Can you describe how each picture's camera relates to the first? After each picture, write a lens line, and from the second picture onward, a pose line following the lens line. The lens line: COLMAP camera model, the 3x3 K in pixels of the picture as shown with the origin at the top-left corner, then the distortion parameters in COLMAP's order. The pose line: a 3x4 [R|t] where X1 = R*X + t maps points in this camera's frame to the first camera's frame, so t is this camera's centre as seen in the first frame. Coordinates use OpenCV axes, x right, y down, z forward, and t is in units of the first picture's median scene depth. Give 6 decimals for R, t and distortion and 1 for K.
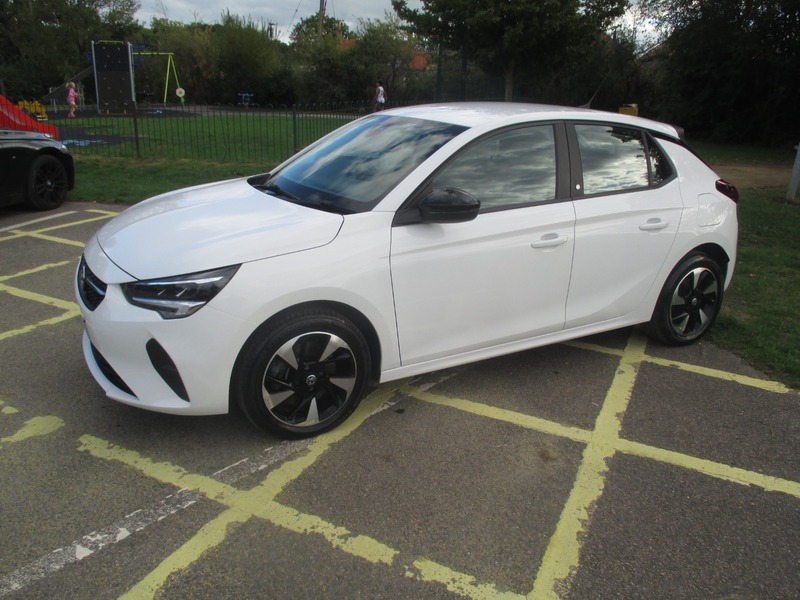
lens RADIAL K [[630.6, 0, 396.8], [0, 630.6, 395.8], [0, 0, 1]] dist [-0.021599, -0.002220]
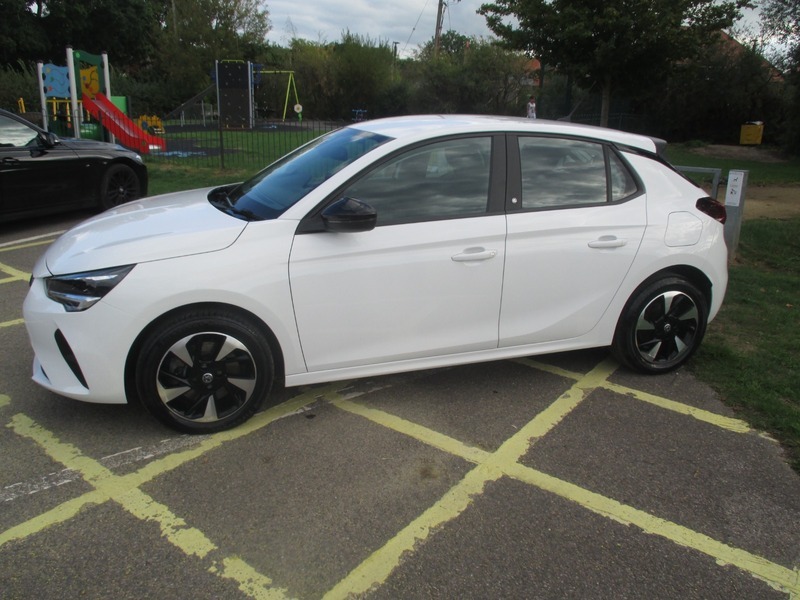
lens RADIAL K [[627.5, 0, 398.8], [0, 627.5, 405.3], [0, 0, 1]] dist [-0.023487, -0.002623]
pose [[0.982410, 0.078124, -0.169611, 0.331671], [-0.079426, 0.996840, -0.000891, -0.004283], [0.169005, 0.014347, 0.985511, 0.030861]]
